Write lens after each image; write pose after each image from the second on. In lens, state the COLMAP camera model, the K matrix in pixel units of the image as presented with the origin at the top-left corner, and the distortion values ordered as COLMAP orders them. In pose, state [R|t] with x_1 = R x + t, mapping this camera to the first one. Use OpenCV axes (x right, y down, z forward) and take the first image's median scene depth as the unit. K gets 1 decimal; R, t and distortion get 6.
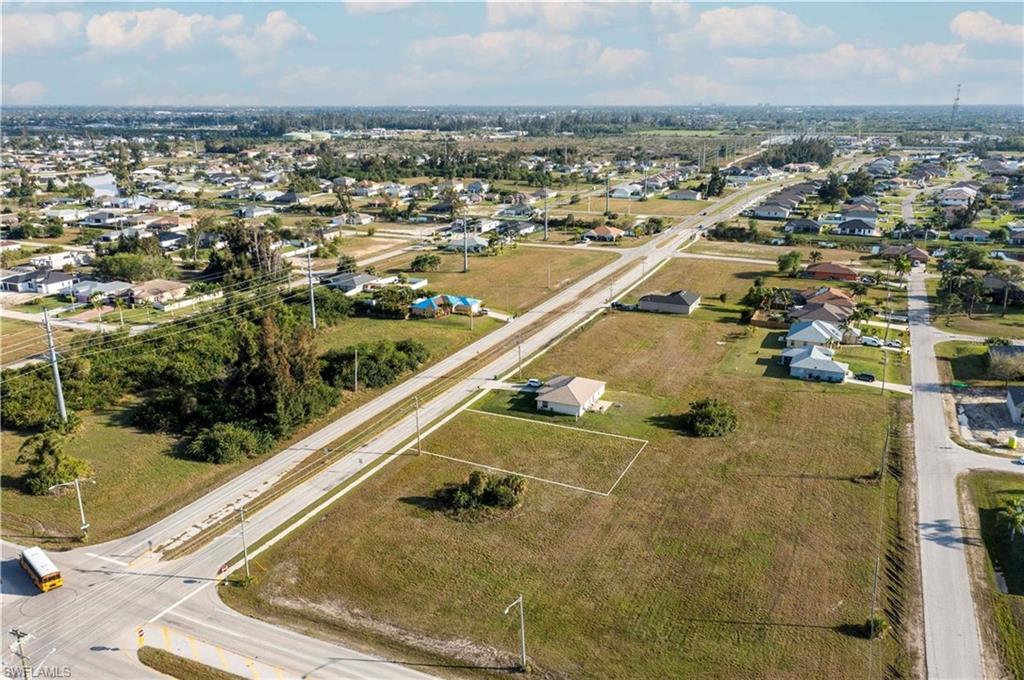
lens RADIAL K [[818.3, 0, 512.0], [0, 818.3, 340.0], [0, 0, 1]] dist [-0.007320, 0.045463]
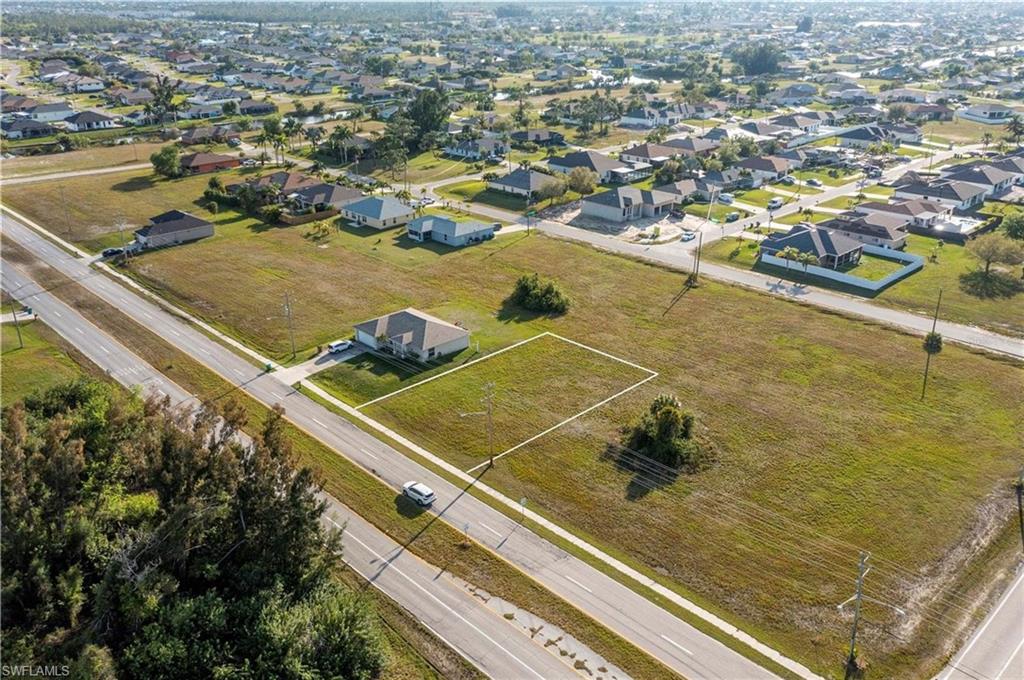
lens RADIAL K [[840.6, 0, 496.0], [0, 840.6, 343.2], [0, 0, 1]] dist [-0.008066, 0.046566]
pose [[0.380037, -0.363129, 0.850711, -0.532177], [0.263935, 0.924051, 0.276527, -0.114074], [-0.886516, 0.119442, 0.447016, 0.541668]]
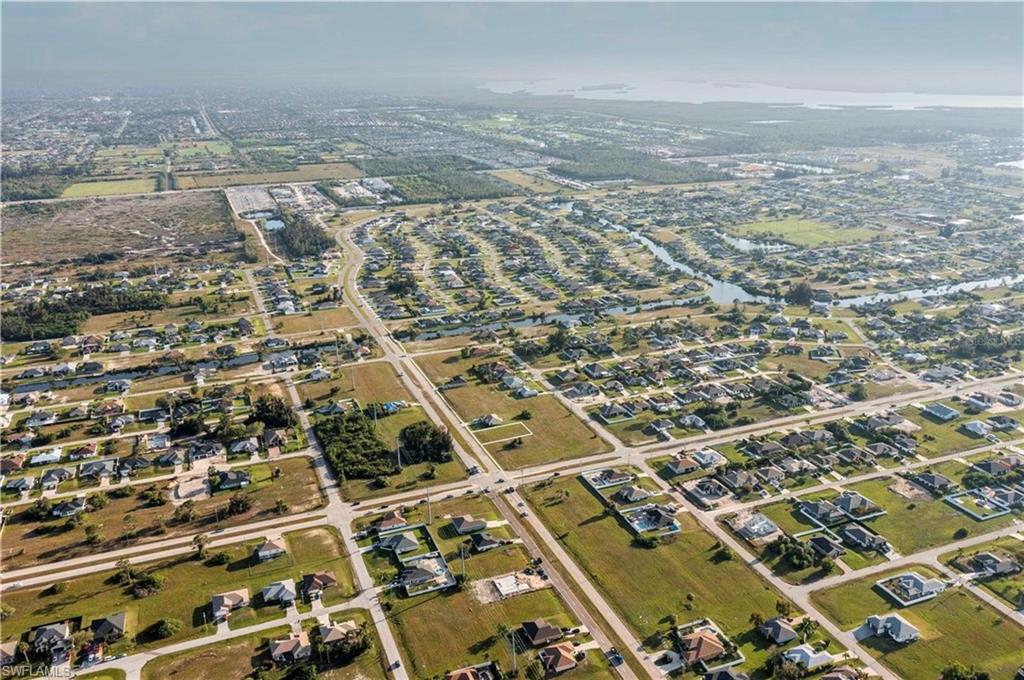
lens RADIAL K [[884.0, 0, 565.0], [0, 884.0, 339.9], [0, 0, 1]] dist [-0.000268, 0.014027]
pose [[0.676403, -0.232017, 0.699033, -2.194073], [0.215728, 0.969873, 0.113167, -0.601851], [-0.704231, 0.074255, 0.706077, -1.873756]]
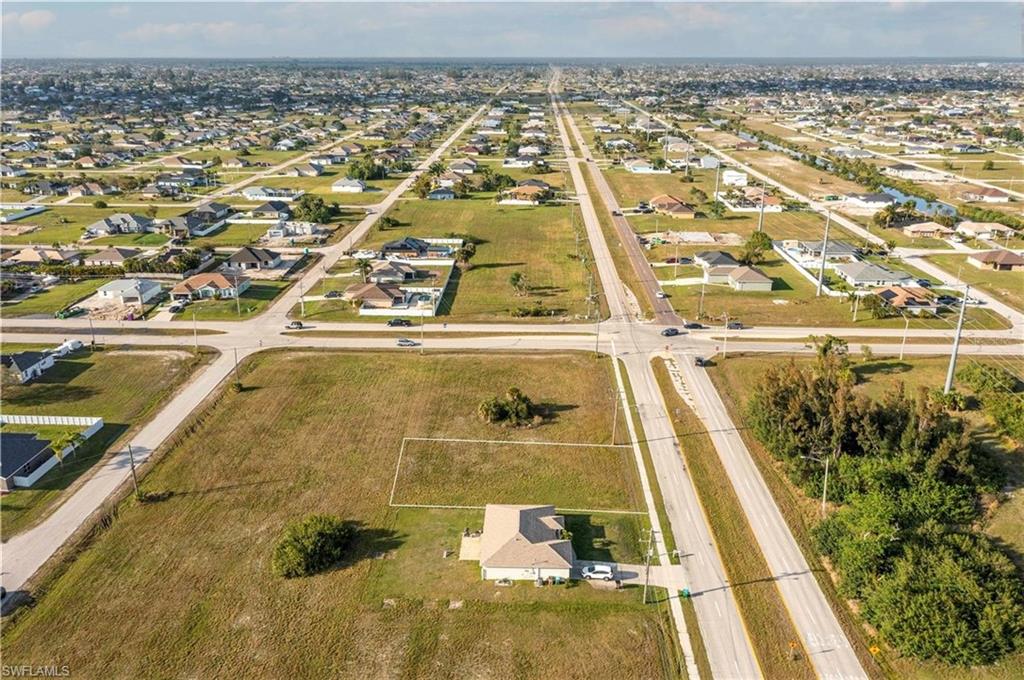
lens RADIAL K [[830.5, 0, 512.0], [0, 830.5, 340.0], [0, 0, 1]] dist [-0.024776, 0.074200]
pose [[-0.923108, 0.123067, -0.364317, 0.282900], [-0.109798, 0.823612, 0.556425, -0.410897], [0.368533, 0.553641, -0.746770, 1.312526]]
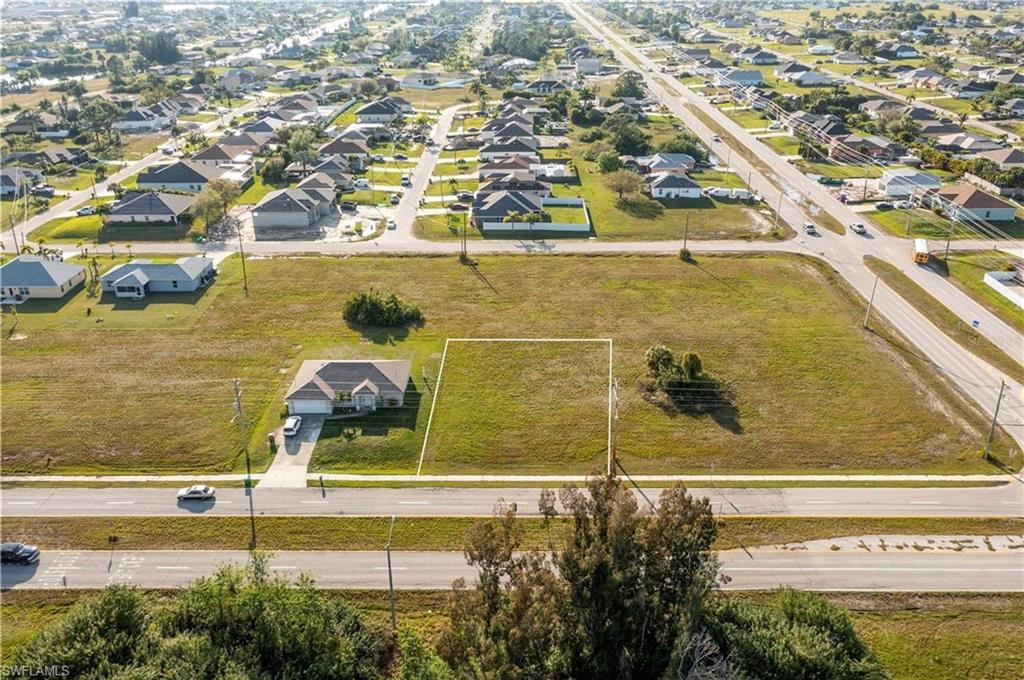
lens RADIAL K [[840.6, 0, 496.0], [0, 840.6, 343.2], [0, 0, 1]] dist [-0.008066, 0.046566]
pose [[-0.392812, -0.376473, 0.839027, -0.500144], [0.266874, 0.826434, 0.495766, -0.249900], [-0.880044, 0.418658, -0.224162, 0.964697]]
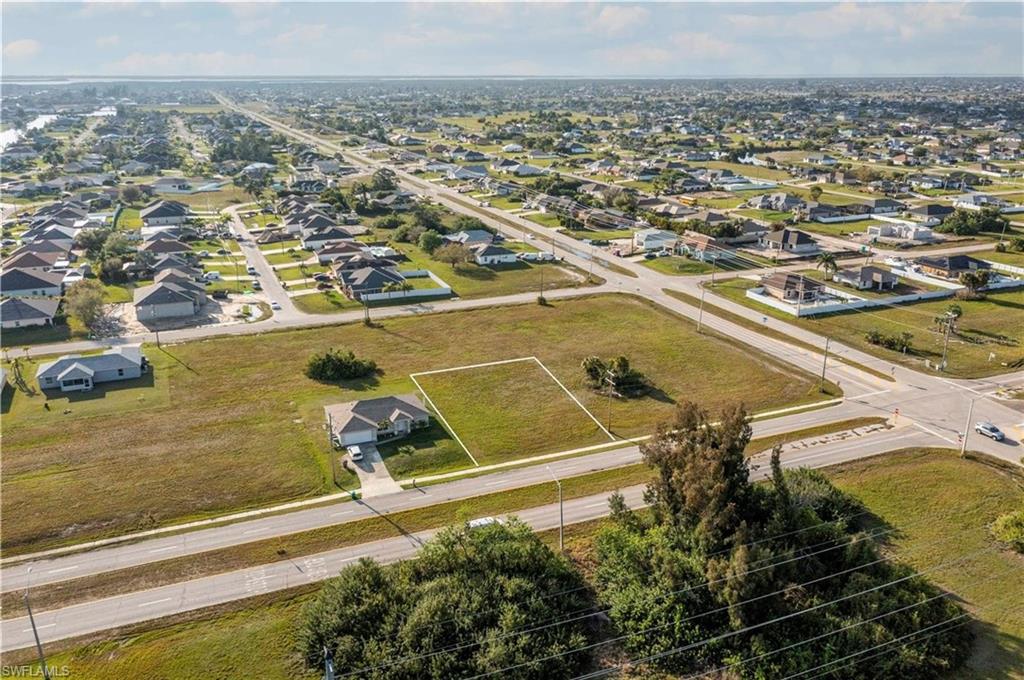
lens RADIAL K [[825.8, 0, 512.0], [0, 825.8, 340.0], [0, 0, 1]] dist [-0.014176, 0.057951]
pose [[-0.730890, -0.209477, 0.649553, -0.490392], [0.191641, 0.850451, 0.489905, -0.337211], [-0.655037, 0.482547, -0.581442, 1.250067]]
